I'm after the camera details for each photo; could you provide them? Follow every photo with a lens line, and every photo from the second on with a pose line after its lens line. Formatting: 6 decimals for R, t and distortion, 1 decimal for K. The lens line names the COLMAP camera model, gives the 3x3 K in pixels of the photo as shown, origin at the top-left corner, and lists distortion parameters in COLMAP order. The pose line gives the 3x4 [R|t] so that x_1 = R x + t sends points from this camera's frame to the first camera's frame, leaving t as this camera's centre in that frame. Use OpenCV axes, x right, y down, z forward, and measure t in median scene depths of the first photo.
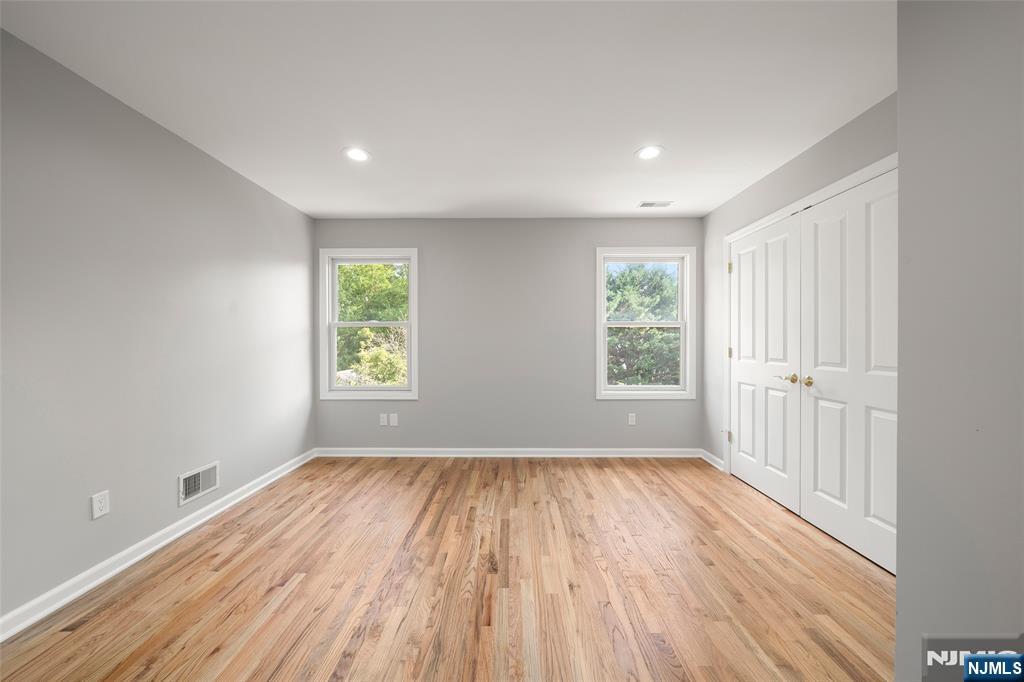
lens RADIAL K [[353.6, 0, 512.0], [0, 353.6, 341.0], [0, 0, 1]] dist [0.000062, -0.000117]
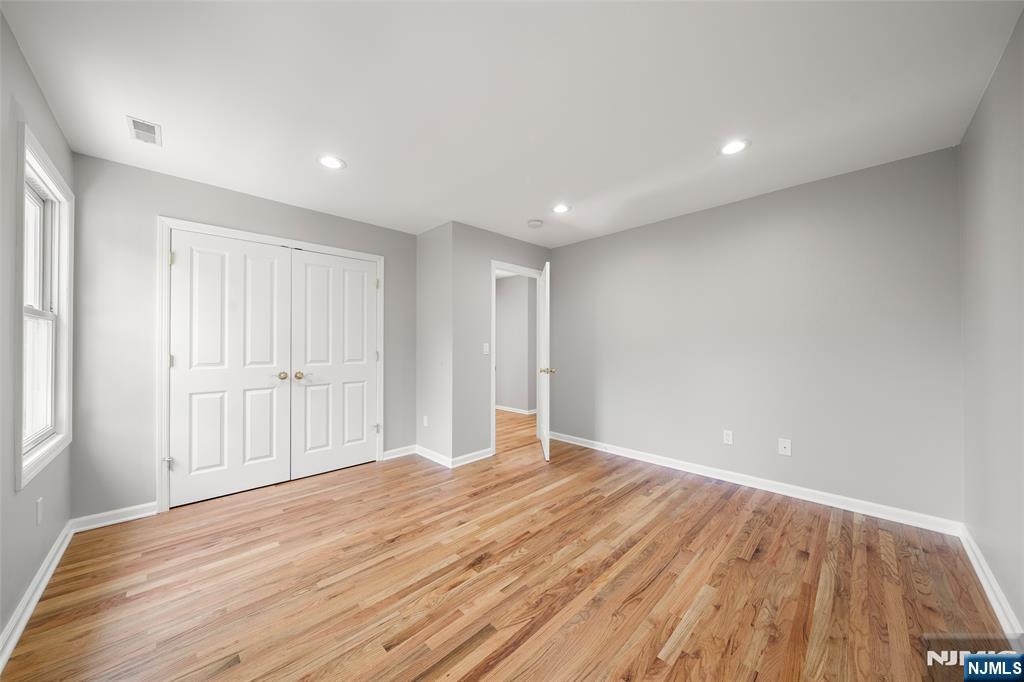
lens RADIAL K [[344.8, 0, 512.0], [0, 344.8, 341.0], [0, 0, 1]] dist [-0.000138, 0.000083]
pose [[-0.705793, 0.010671, 0.708338, -0.667288], [0.004349, 0.999933, -0.010731, -0.002781], [-0.708405, -0.004493, -0.705792, 1.304212]]
